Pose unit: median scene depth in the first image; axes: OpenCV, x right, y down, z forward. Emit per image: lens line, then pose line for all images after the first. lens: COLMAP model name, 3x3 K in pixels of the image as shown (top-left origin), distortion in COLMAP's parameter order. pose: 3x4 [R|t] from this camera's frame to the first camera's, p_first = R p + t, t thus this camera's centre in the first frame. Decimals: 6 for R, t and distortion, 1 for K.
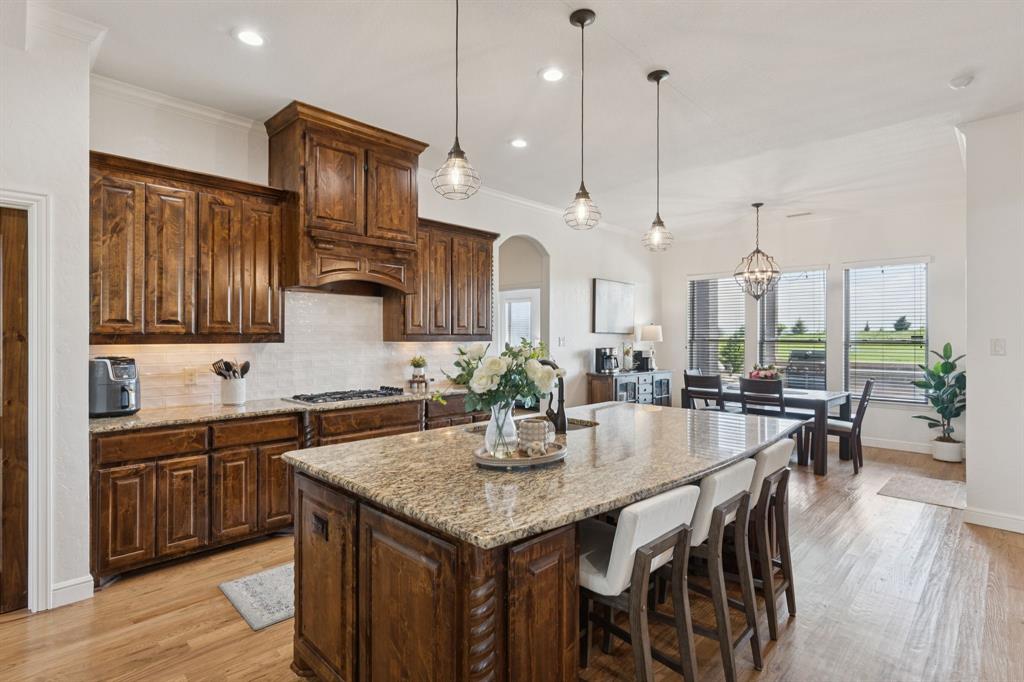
lens RADIAL K [[497.3, 0, 512.0], [0, 497.3, 341.0], [0, 0, 1]] dist [0.001218, 0.000196]
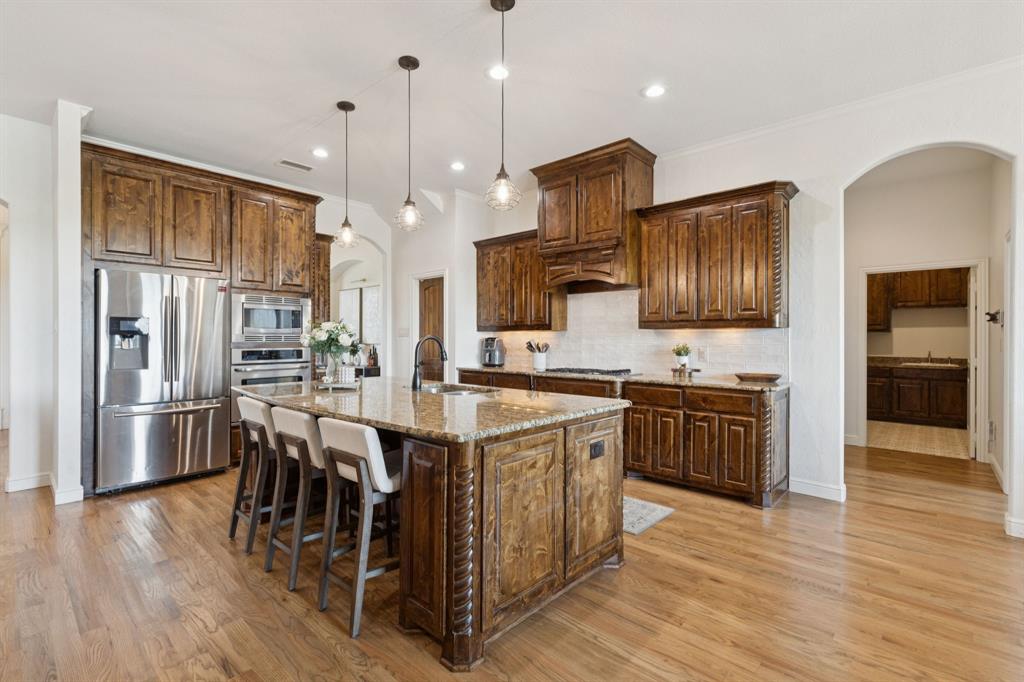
lens RADIAL K [[459.4, 0, 512.0], [0, 459.4, 341.0], [0, 0, 1]] dist [0.004014, 0.000580]
pose [[0.057278, 0.008048, -0.998326, 0.816089], [-0.006627, 0.999949, 0.007681, 0.023270], [0.998336, 0.006176, 0.057328, 0.741266]]
